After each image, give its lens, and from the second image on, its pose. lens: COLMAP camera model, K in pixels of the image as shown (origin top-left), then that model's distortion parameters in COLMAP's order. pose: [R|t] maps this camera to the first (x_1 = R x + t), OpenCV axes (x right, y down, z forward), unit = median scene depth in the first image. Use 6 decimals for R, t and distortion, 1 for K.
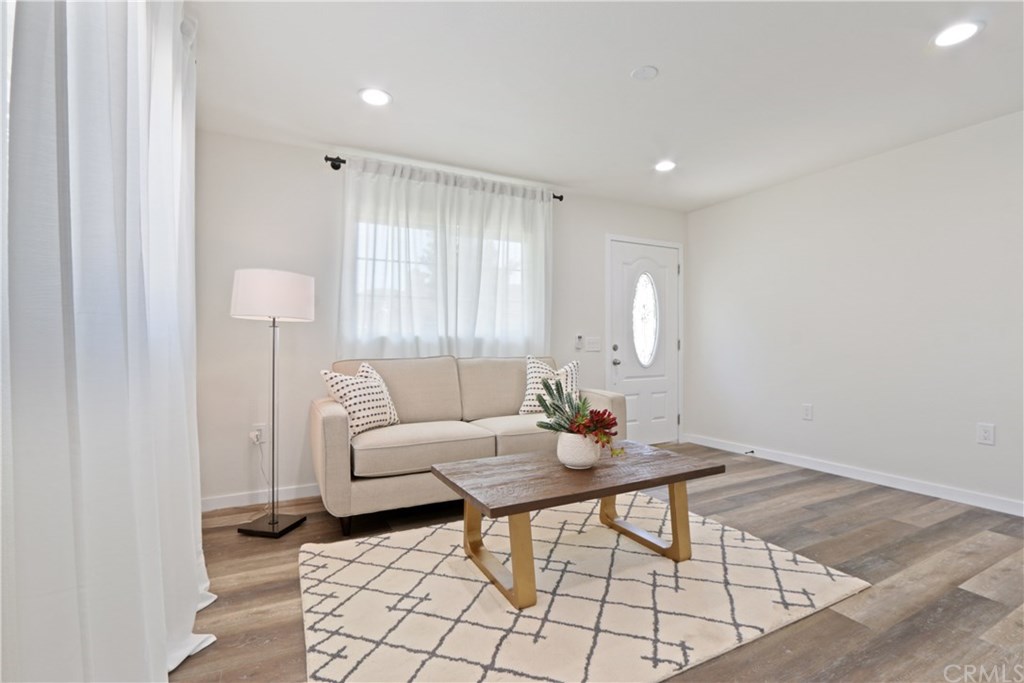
lens RADIAL K [[471.5, 0, 517.3], [0, 471.5, 344.5], [0, 0, 1]] dist [-0.018080, 0.001917]
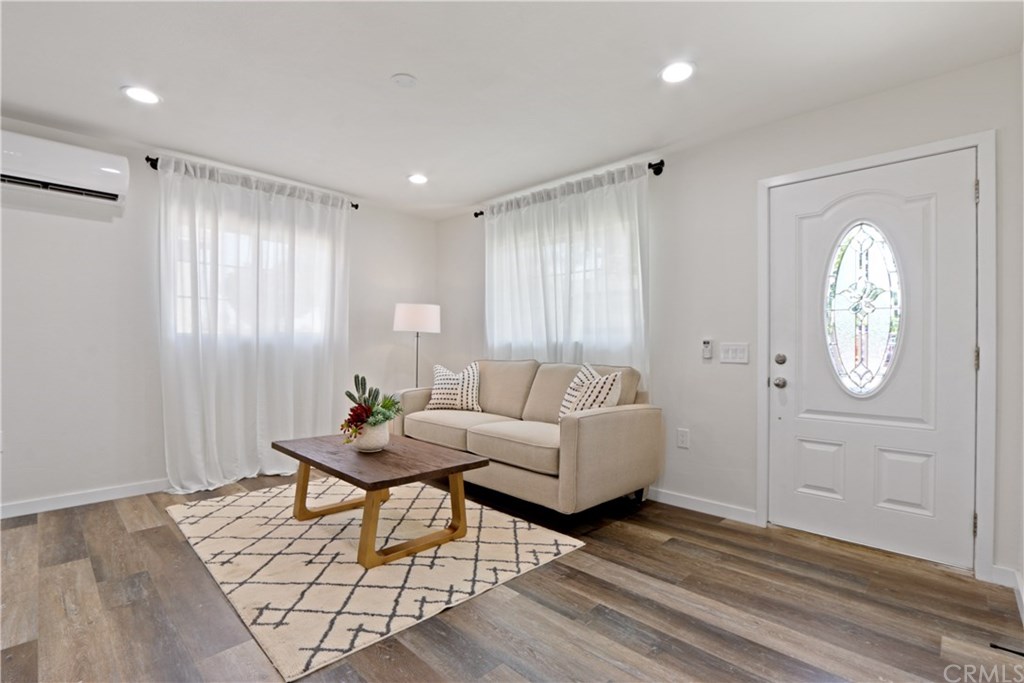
lens RADIAL K [[471.5, 0, 508.2], [0, 471.5, 341.5], [0, 0, 1]] dist [-0.018080, 0.001917]
pose [[0.302639, -0.002222, -0.953103, 0.917602], [-0.011472, 0.999916, -0.005973, -0.011444], [0.953036, 0.012742, 0.302588, 0.643283]]
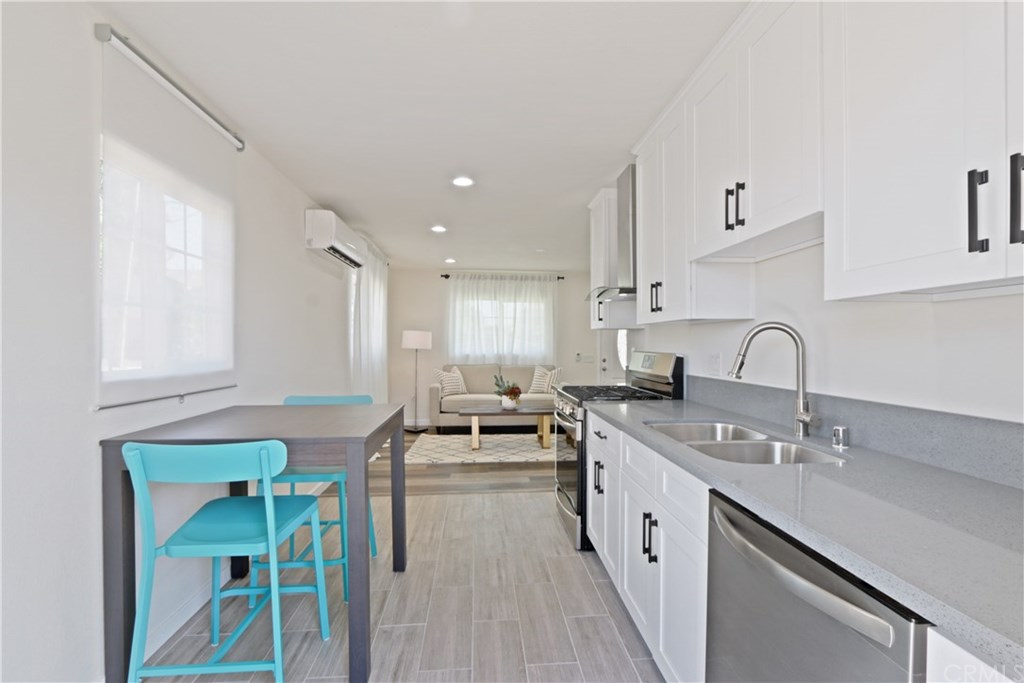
lens RADIAL K [[471.5, 0, 511.4], [0, 471.5, 346.4], [0, 0, 1]] dist [-0.018080, 0.001917]
pose [[0.915037, 0.008577, -0.403279, 0.784012], [-0.007460, 0.999963, 0.004341, -0.063674], [0.403301, -0.000964, 0.915067, -0.901745]]
